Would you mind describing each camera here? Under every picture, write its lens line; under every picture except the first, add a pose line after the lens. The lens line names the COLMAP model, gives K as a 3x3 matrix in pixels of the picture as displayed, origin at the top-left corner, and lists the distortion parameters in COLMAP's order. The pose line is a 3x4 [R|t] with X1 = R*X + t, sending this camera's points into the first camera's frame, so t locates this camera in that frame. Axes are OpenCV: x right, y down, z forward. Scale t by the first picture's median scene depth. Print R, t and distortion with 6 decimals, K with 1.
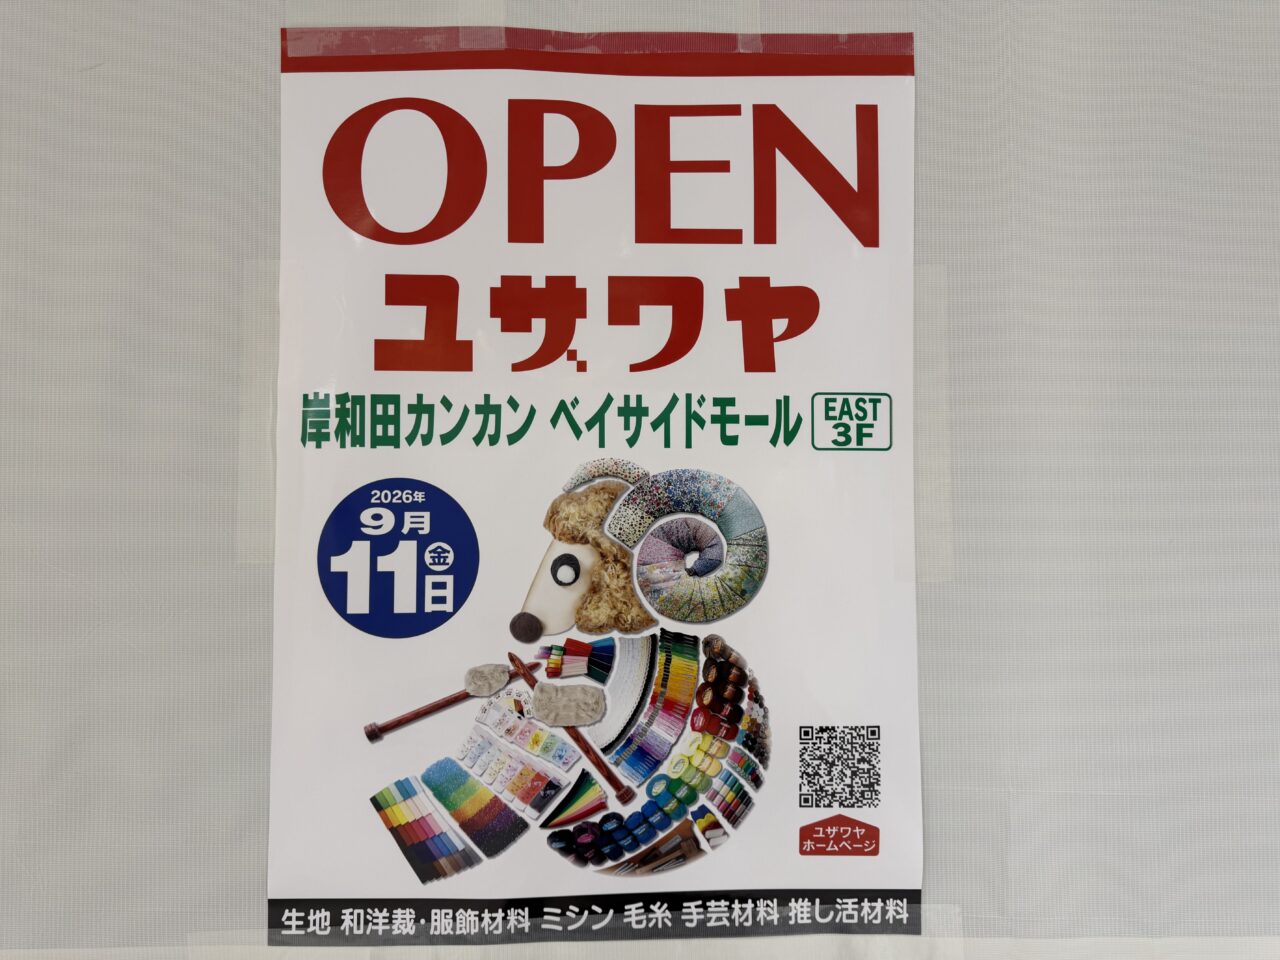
lens RADIAL K [[904.8, 0, 640.5], [0, 904.8, 479.0], [0, 0, 1]] dist [0.035829, -0.048059]
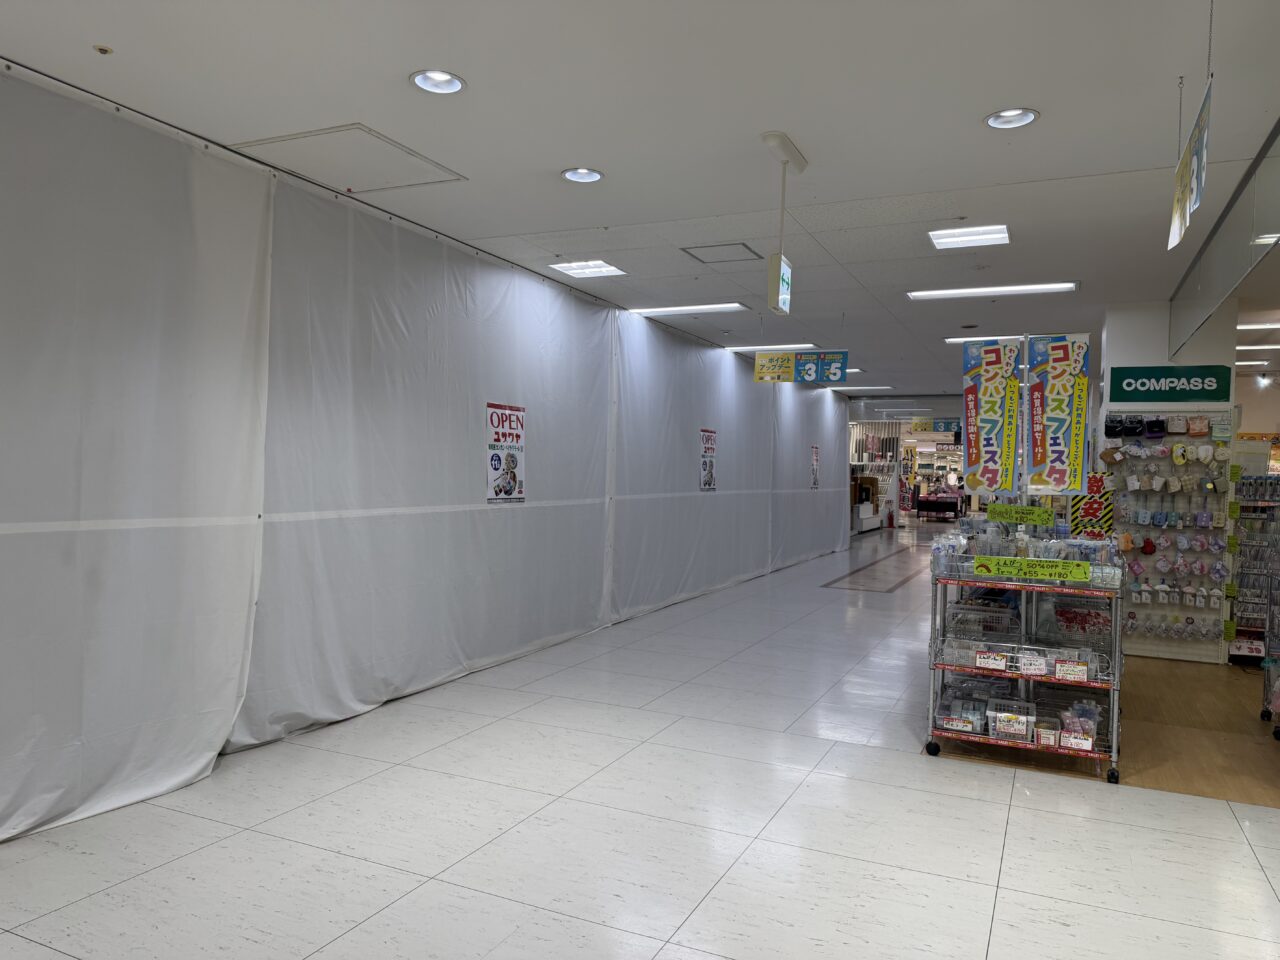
lens RADIAL K [[904.8, 0, 640.9], [0, 904.8, 481.0], [0, 0, 1]] dist [0.035829, -0.048059]
pose [[0.447496, 0.004157, 0.894276, -7.820069], [-0.033484, 0.999366, 0.012110, 0.117804], [-0.893659, -0.035363, 0.447352, -4.447192]]
